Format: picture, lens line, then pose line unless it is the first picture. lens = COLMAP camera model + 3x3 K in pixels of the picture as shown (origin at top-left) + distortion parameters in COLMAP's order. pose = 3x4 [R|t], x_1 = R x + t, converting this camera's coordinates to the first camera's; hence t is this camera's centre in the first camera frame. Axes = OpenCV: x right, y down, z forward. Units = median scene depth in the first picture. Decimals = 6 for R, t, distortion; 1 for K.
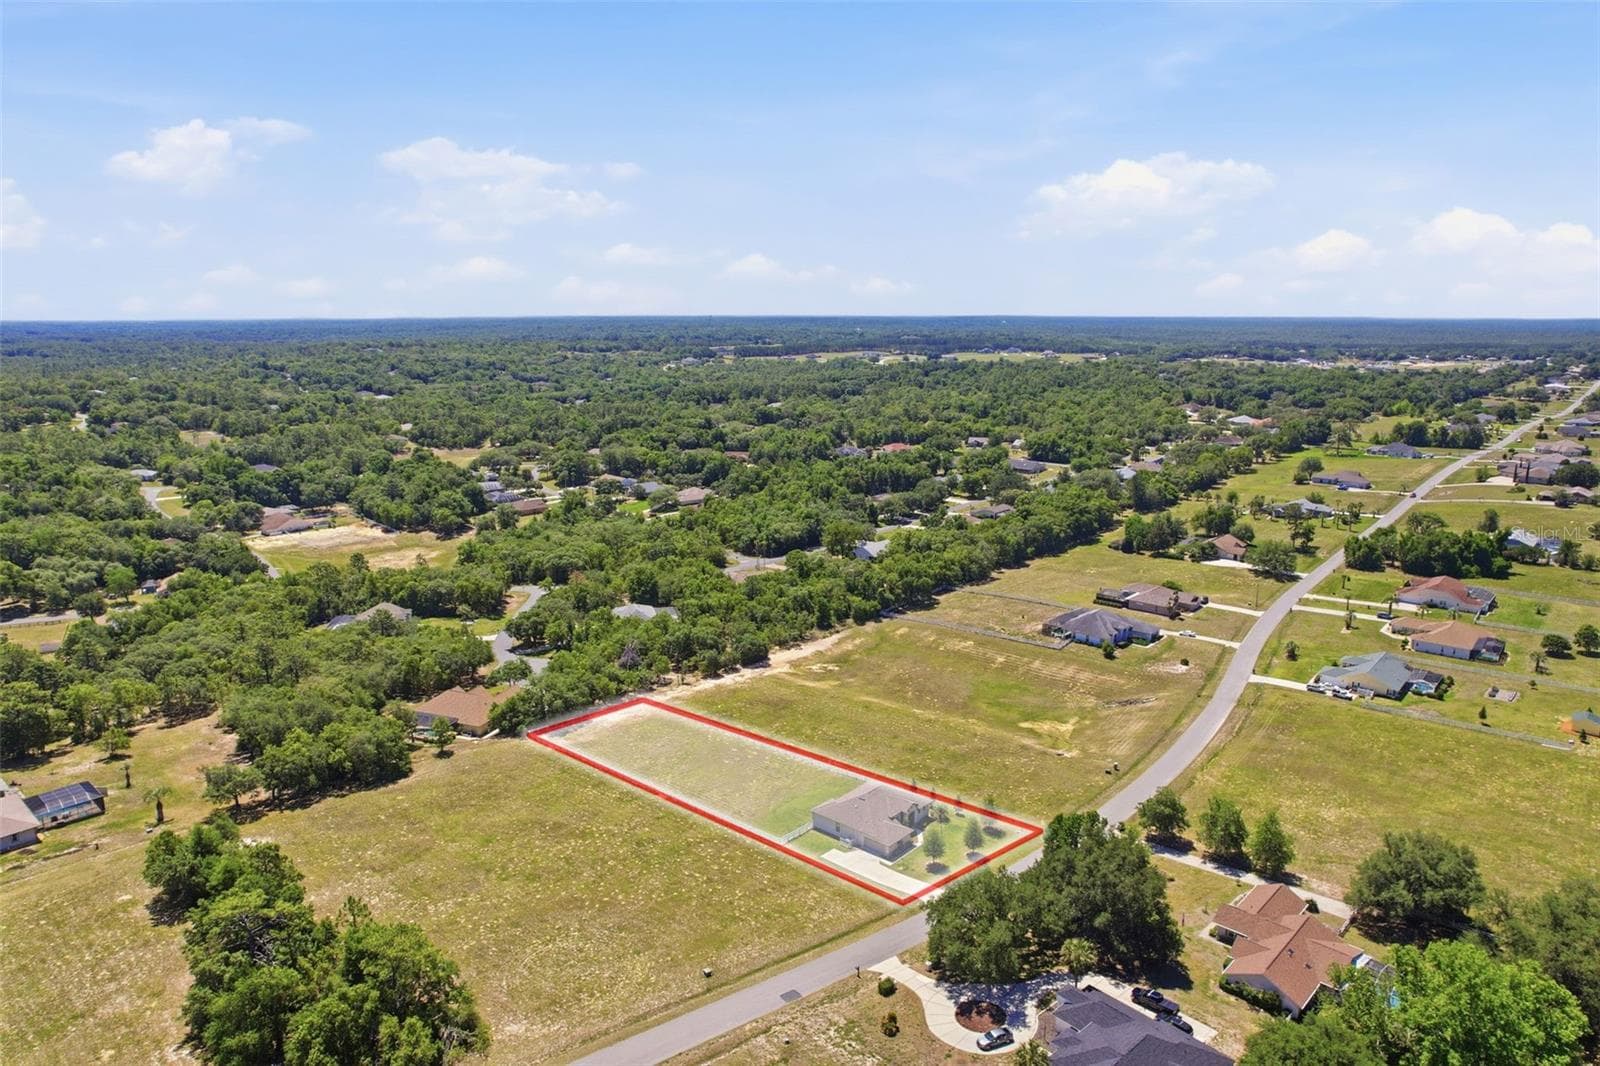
lens RADIAL K [[1019.9, 0, 800.6], [0, 1019.9, 561.1], [0, 0, 1]] dist [-0.063955, 0.058711]
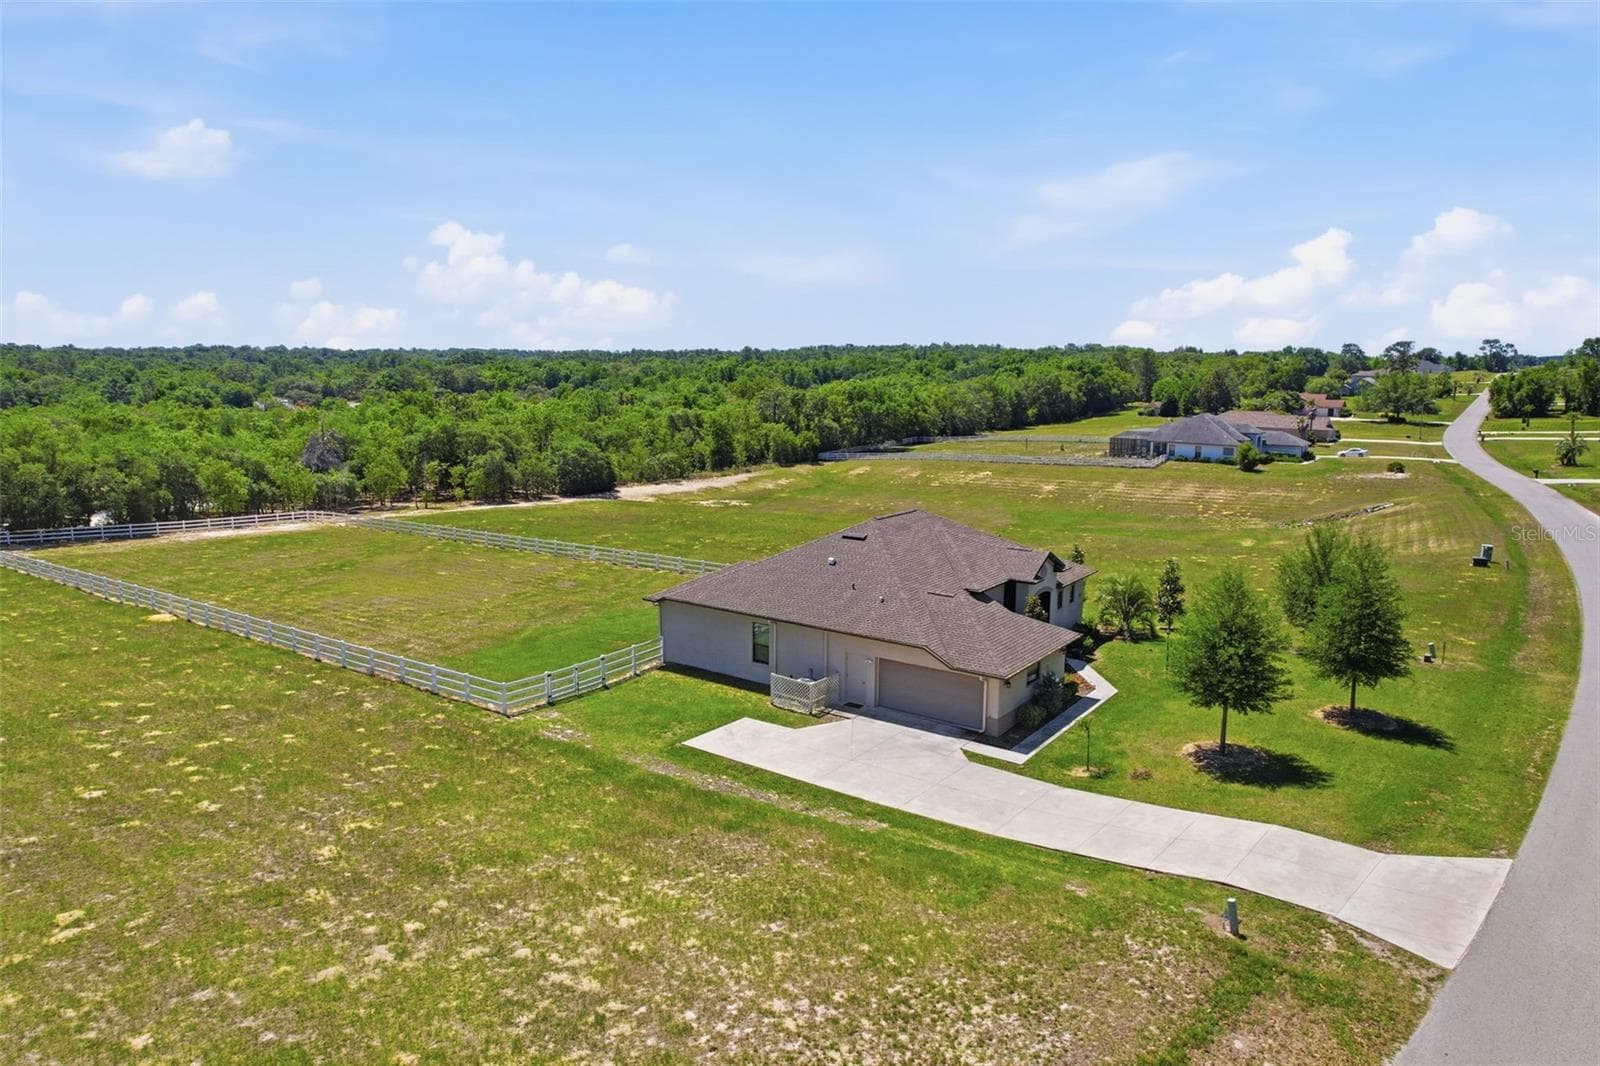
lens RADIAL K [[1019.9, 0, 800.6], [0, 1019.9, 561.1], [0, 0, 1]] dist [-0.063955, 0.058711]
pose [[0.995888, -0.015065, 0.089330, 0.016334], [0.019357, 0.998689, -0.047386, 0.165112], [-0.088499, 0.048921, 0.994874, 0.491855]]
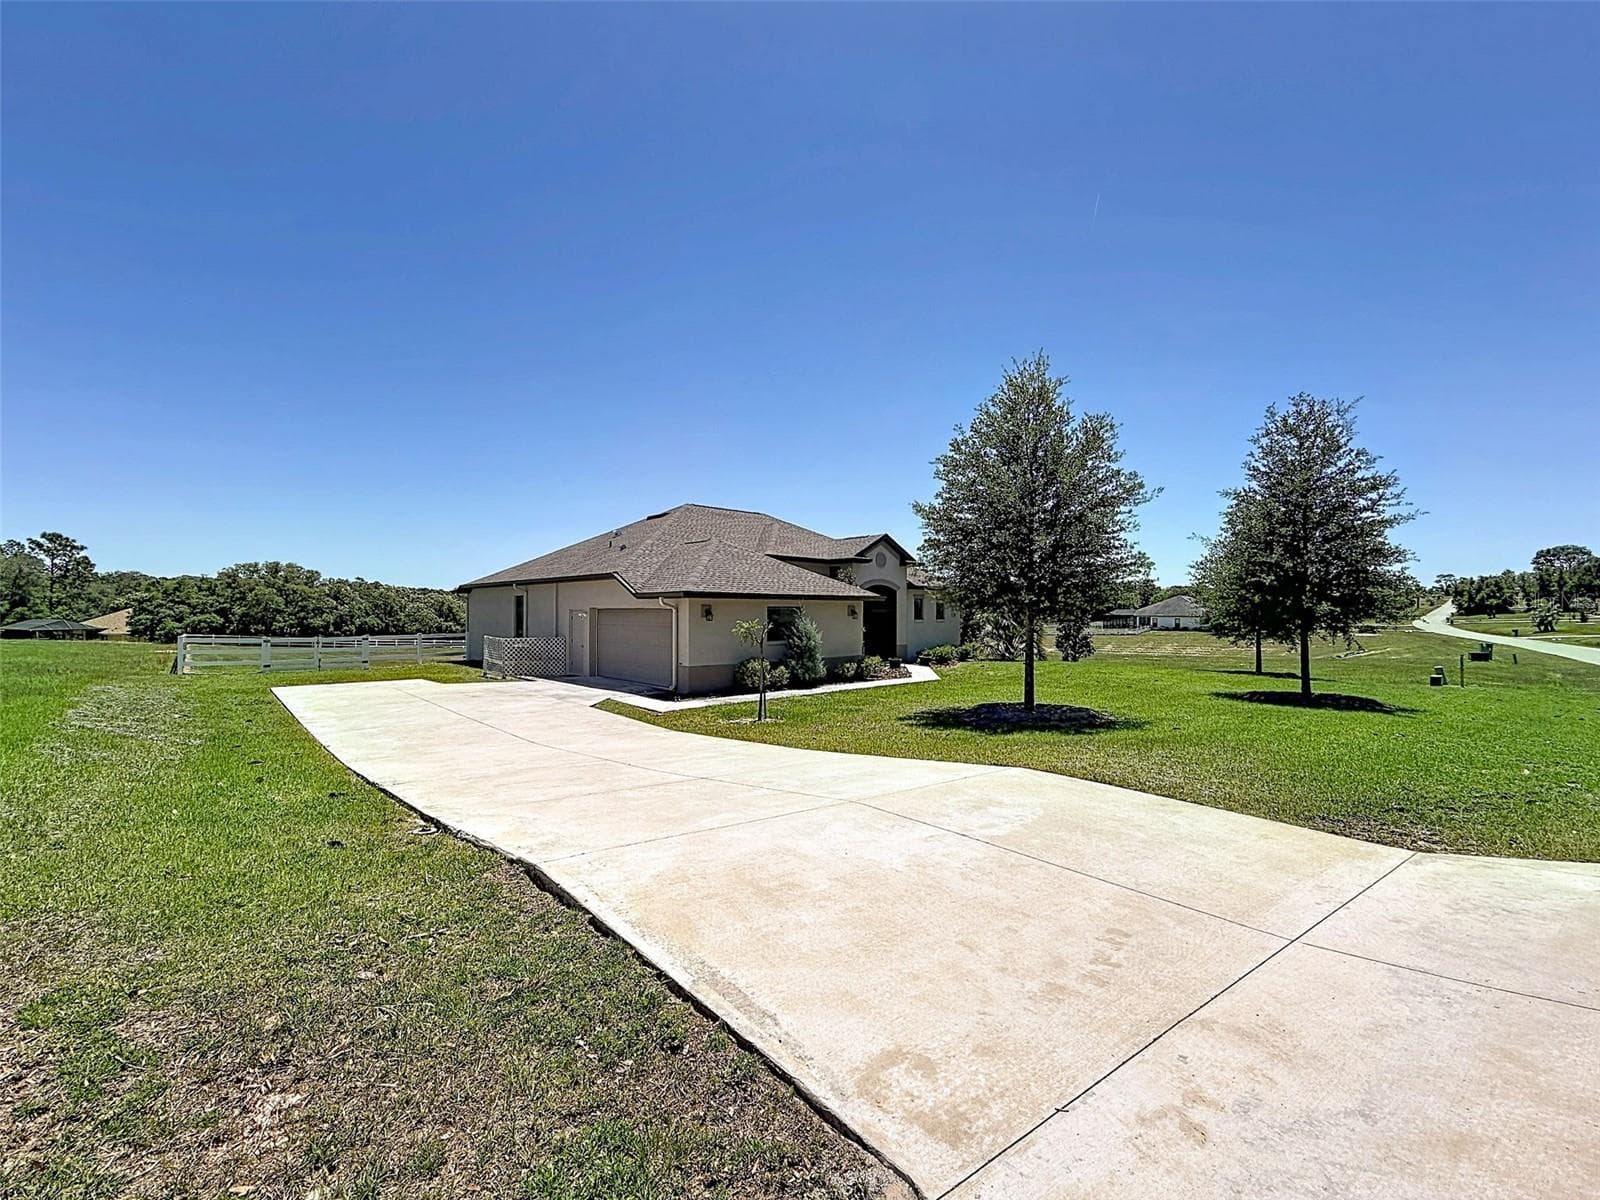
lens RADIAL K [[654.6, 0, 800.0], [0, 654.6, 600.0], [0, 0, 1]] dist [-0.001521, -0.000029]
pose [[0.996080, 0.001172, -0.088444, 0.069337], [-0.023850, 0.966437, -0.255794, 0.189242], [0.085176, 0.256900, 0.962677, 0.569229]]
